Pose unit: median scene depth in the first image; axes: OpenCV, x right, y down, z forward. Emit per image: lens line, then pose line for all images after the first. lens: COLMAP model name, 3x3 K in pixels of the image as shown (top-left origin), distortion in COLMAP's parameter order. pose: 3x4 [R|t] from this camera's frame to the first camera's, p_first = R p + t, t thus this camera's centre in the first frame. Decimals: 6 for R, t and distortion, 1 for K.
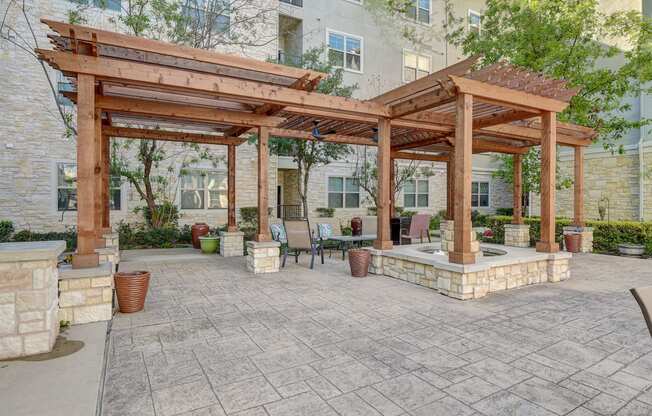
lens RADIAL K [[395.3, 0, 326.0], [0, 395.3, 208.0], [0, 0, 1]] dist [-0.004096, -0.002746]
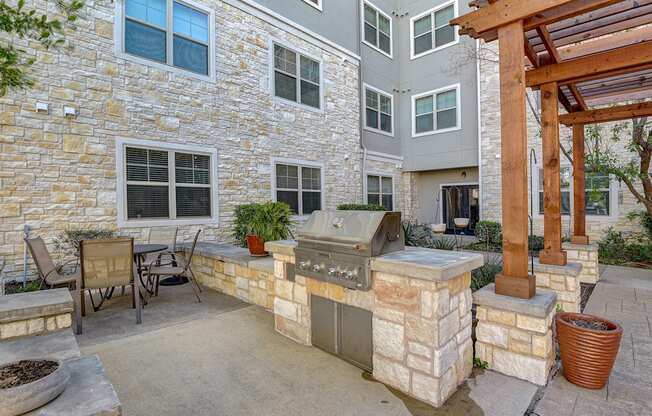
lens RADIAL K [[312.8, 0, 324.4], [0, 312.8, 200.9], [0, 0, 1]] dist [-0.000408, -0.022275]
pose [[0.298586, -0.009312, -0.954337, -0.161076], [-0.022057, 0.999618, -0.016654, -0.002947], [0.954128, 0.026022, 0.298267, 0.473682]]
